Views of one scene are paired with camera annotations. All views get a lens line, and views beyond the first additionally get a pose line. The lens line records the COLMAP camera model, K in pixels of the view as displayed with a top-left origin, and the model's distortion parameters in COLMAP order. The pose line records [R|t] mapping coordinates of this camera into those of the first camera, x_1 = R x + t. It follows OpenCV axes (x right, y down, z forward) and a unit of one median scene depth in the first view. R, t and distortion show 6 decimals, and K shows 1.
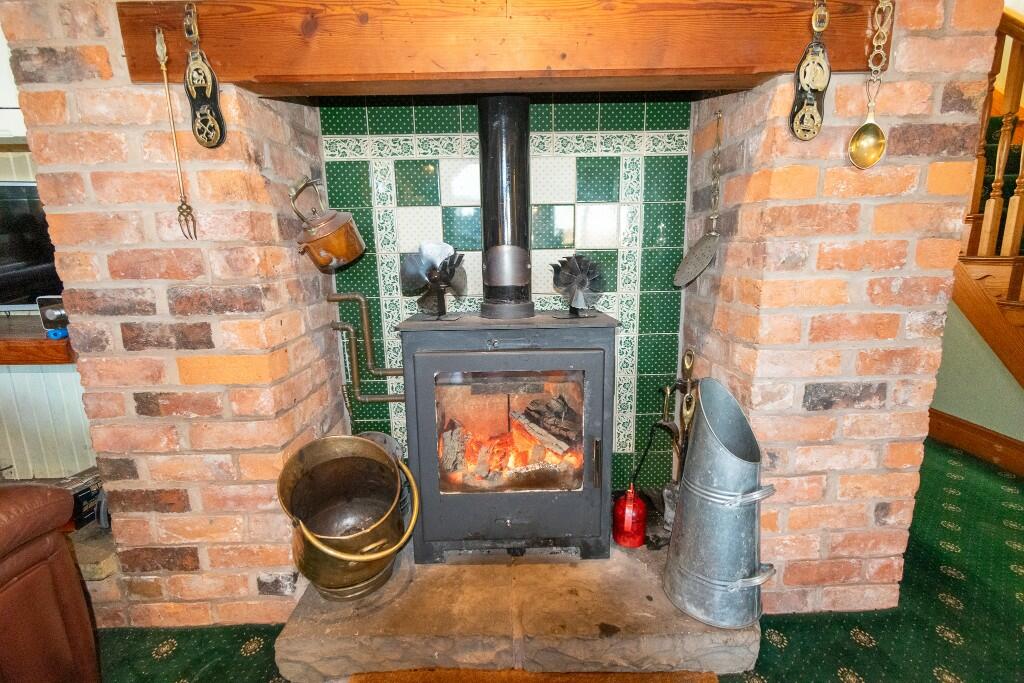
lens RADIAL K [[453.4, 0, 512.0], [0, 453.4, 341.5], [0, 0, 1]] dist [0.000835, -0.000060]
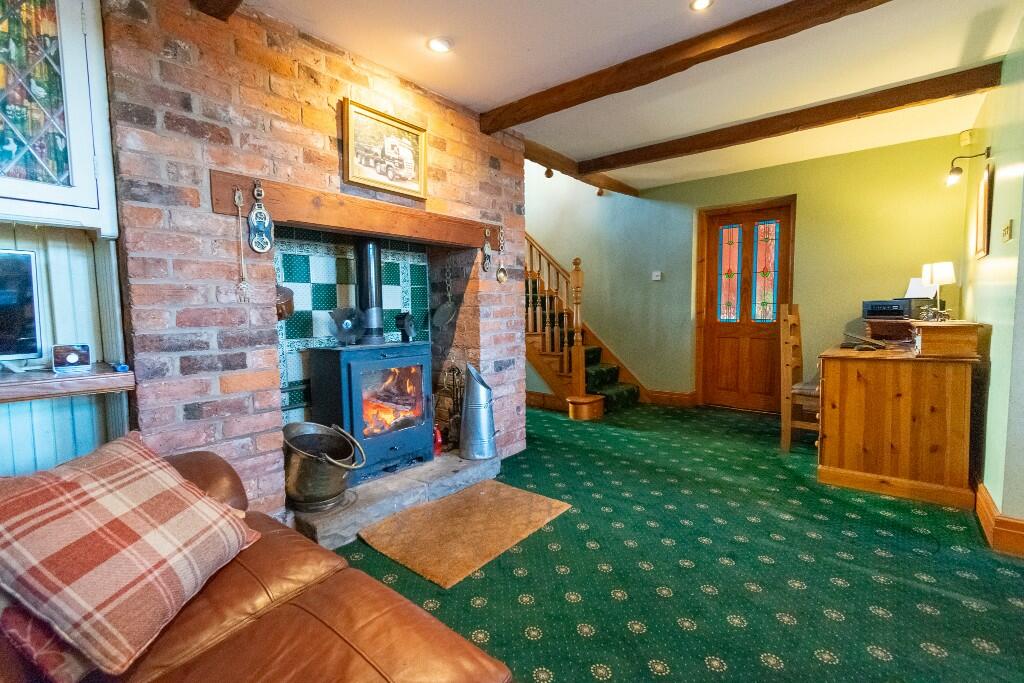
lens RADIAL K [[453.4, 0, 512.0], [0, 453.4, 341.5], [0, 0, 1]] dist [0.000835, -0.000060]
pose [[0.644880, -0.047741, 0.762791, -1.291994], [0.146900, 0.987181, -0.062407, 0.162698], [-0.750034, 0.152299, 0.643626, -0.777426]]
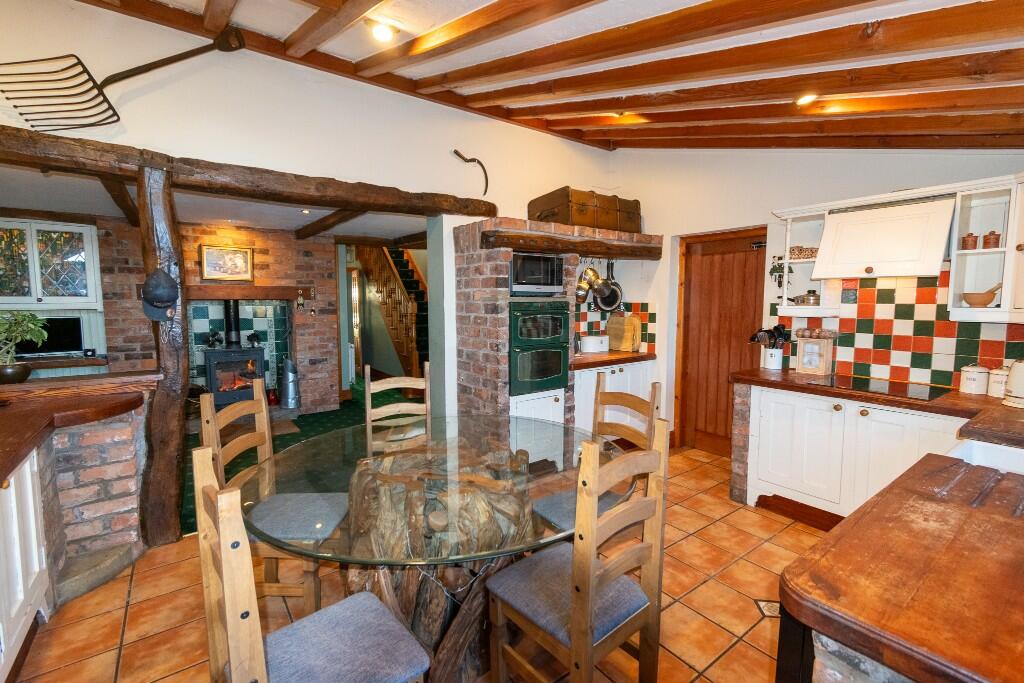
lens RADIAL K [[448.8, 0, 512.0], [0, 448.8, 338.7], [0, 0, 1]] dist [0.000559, 0.000029]
pose [[0.817988, -0.032643, 0.574309, -0.328615], [0.095761, 0.992185, -0.079997, 0.480973], [-0.567209, 0.120433, 0.814721, -4.269975]]
